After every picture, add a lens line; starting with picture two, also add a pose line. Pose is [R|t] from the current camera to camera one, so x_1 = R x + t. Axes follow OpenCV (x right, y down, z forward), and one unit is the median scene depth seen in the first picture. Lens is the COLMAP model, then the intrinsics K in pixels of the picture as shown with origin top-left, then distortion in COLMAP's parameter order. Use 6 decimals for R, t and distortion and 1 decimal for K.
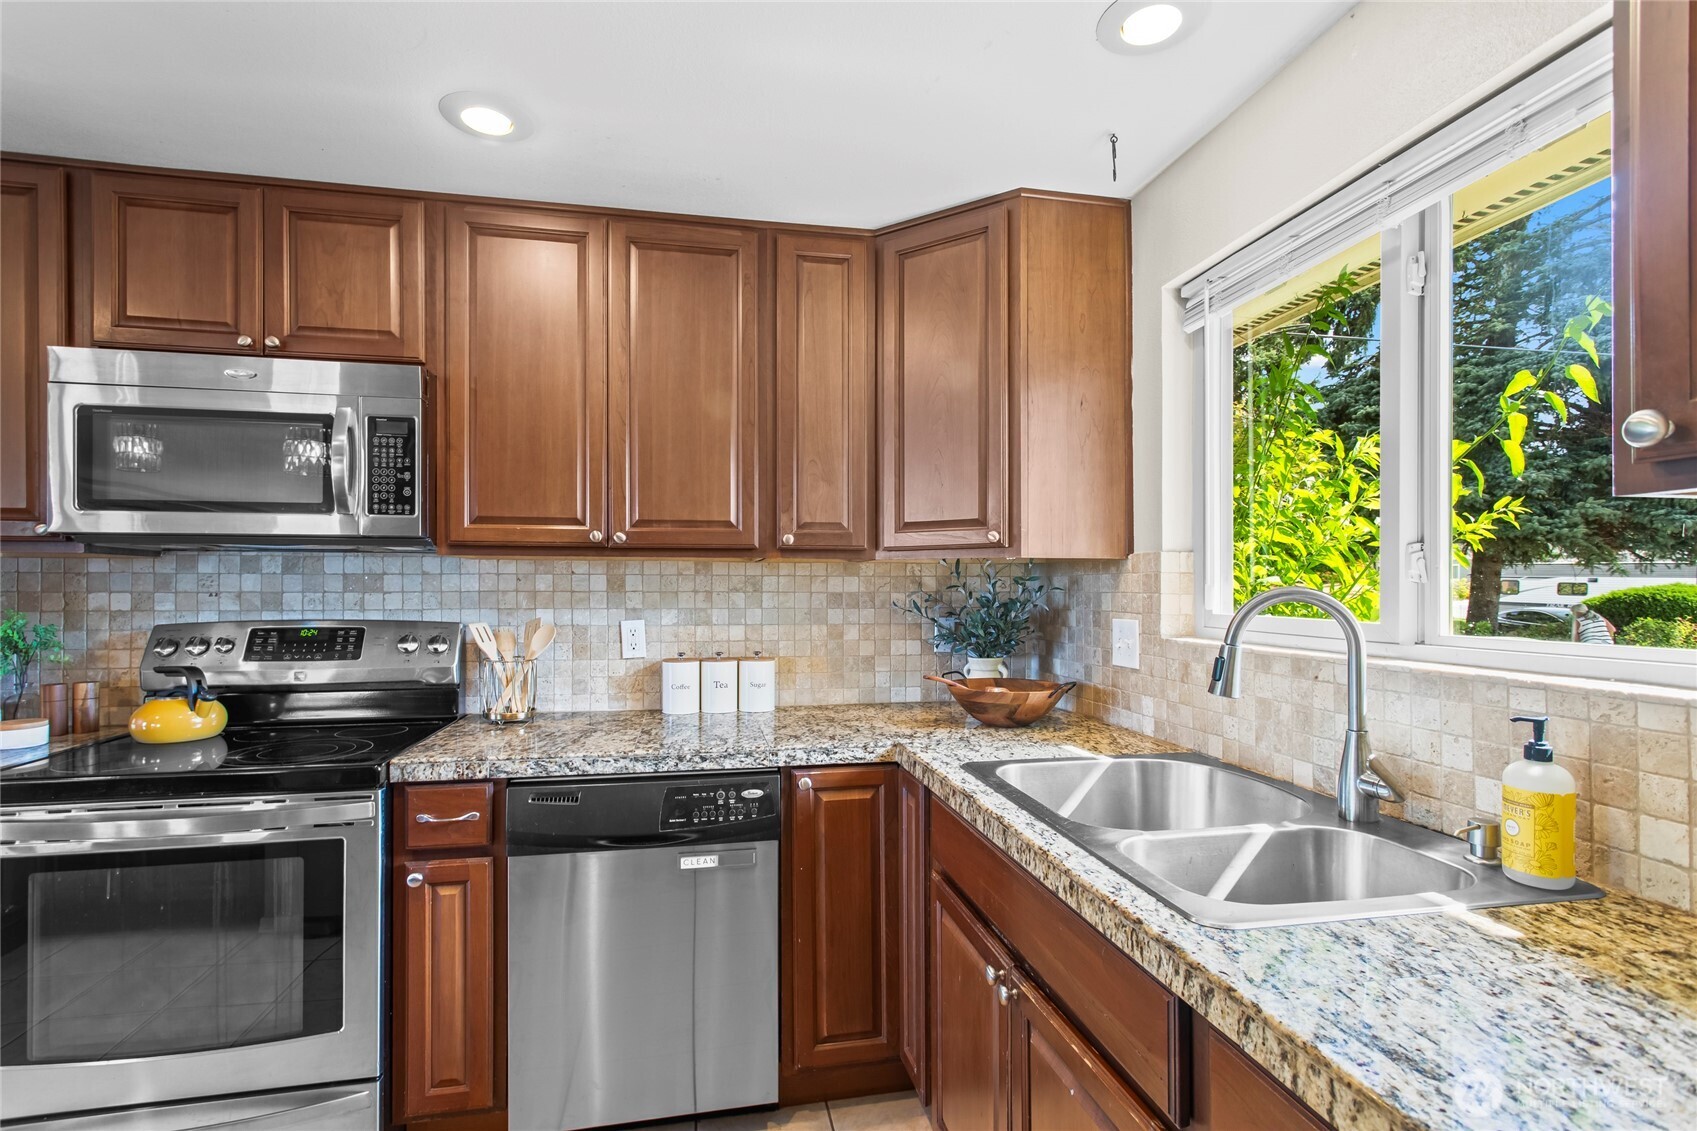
lens RADIAL K [[809.0, 0, 850.3], [0, 809.0, 590.3], [0, 0, 1]] dist [-0.000721, 0.007940]
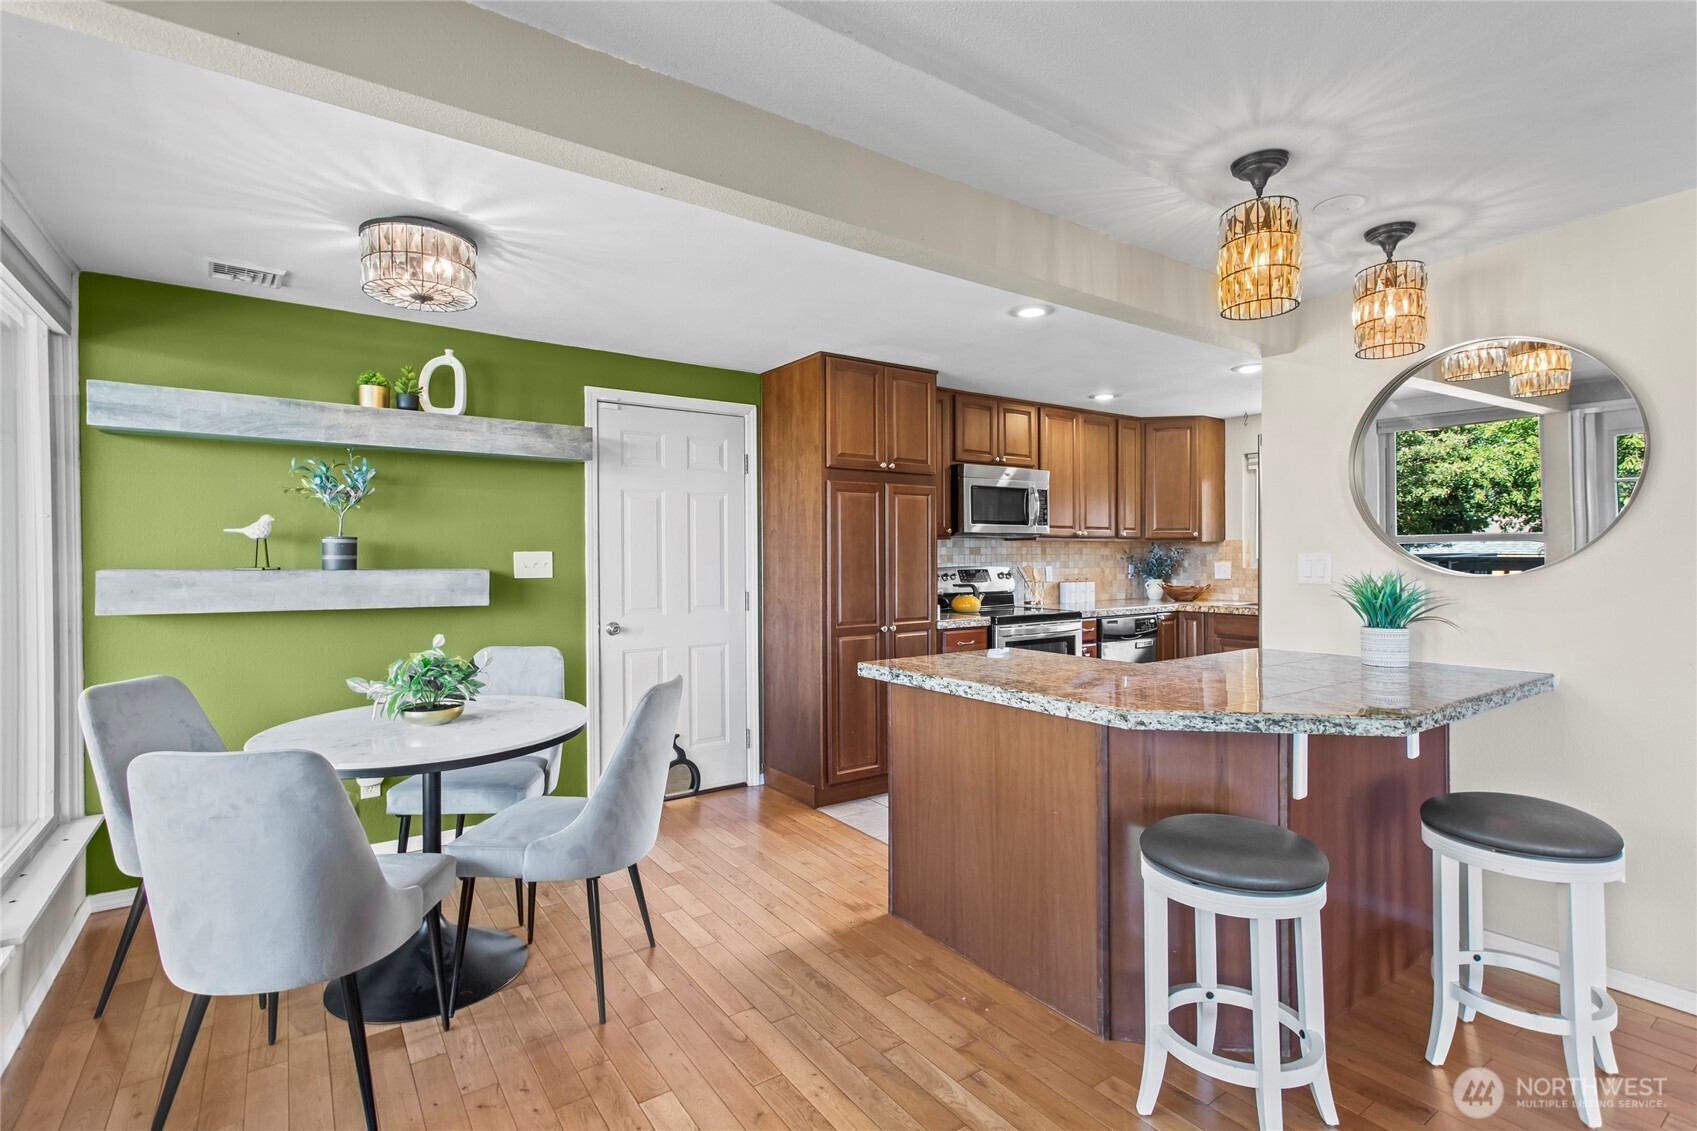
lens RADIAL K [[796.4, 0, 848.5], [0, 796.4, 565.5], [0, 0, 1]] dist [-0.000163, 0.014649]
pose [[0.912081, -0.010737, 0.409869, -2.090657], [0.007880, 0.999931, 0.008659, 0.011336], [-0.409934, -0.004668, 0.912103, -1.085798]]
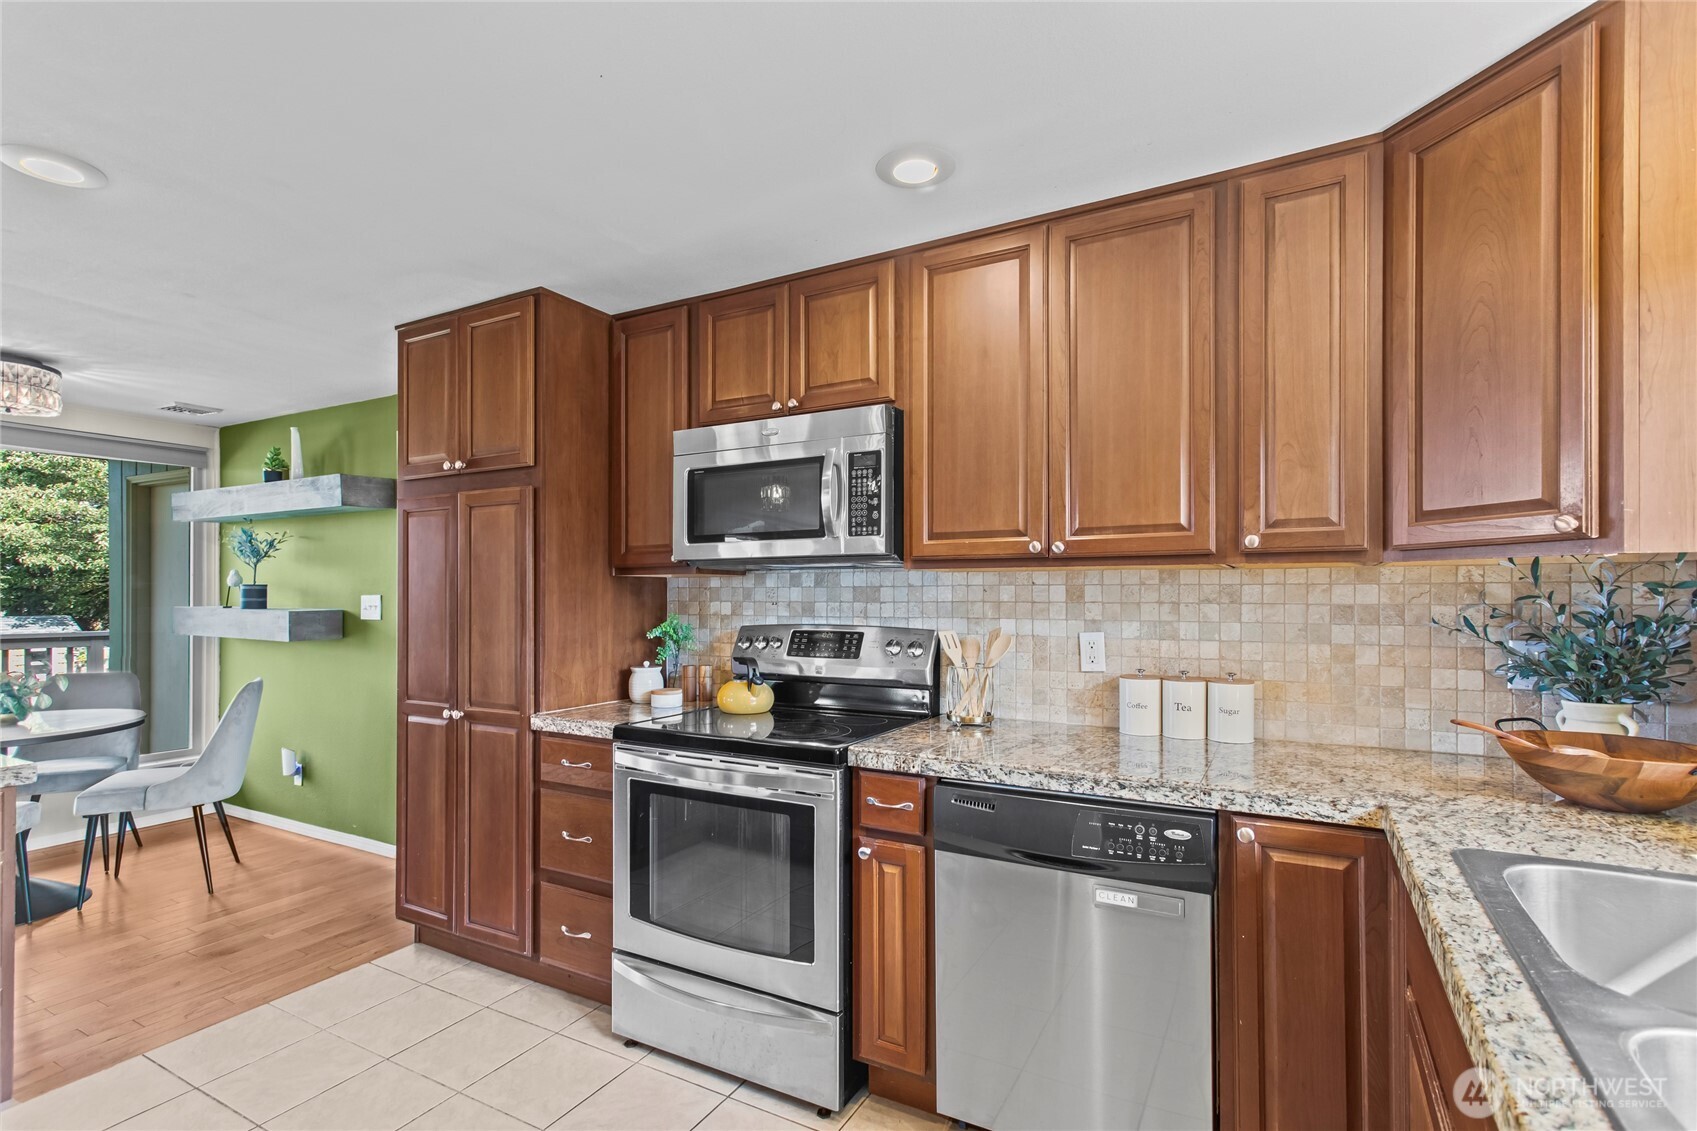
lens RADIAL K [[808.3, 0, 844.0], [0, 808.3, 599.4], [0, 0, 1]] dist [0.001707, 0.001386]
pose [[0.759248, 0.001757, -0.650799, 0.154688], [-0.001661, 0.999998, 0.000762, -0.002520], [0.650799, 0.000502, 0.759250, 0.091389]]
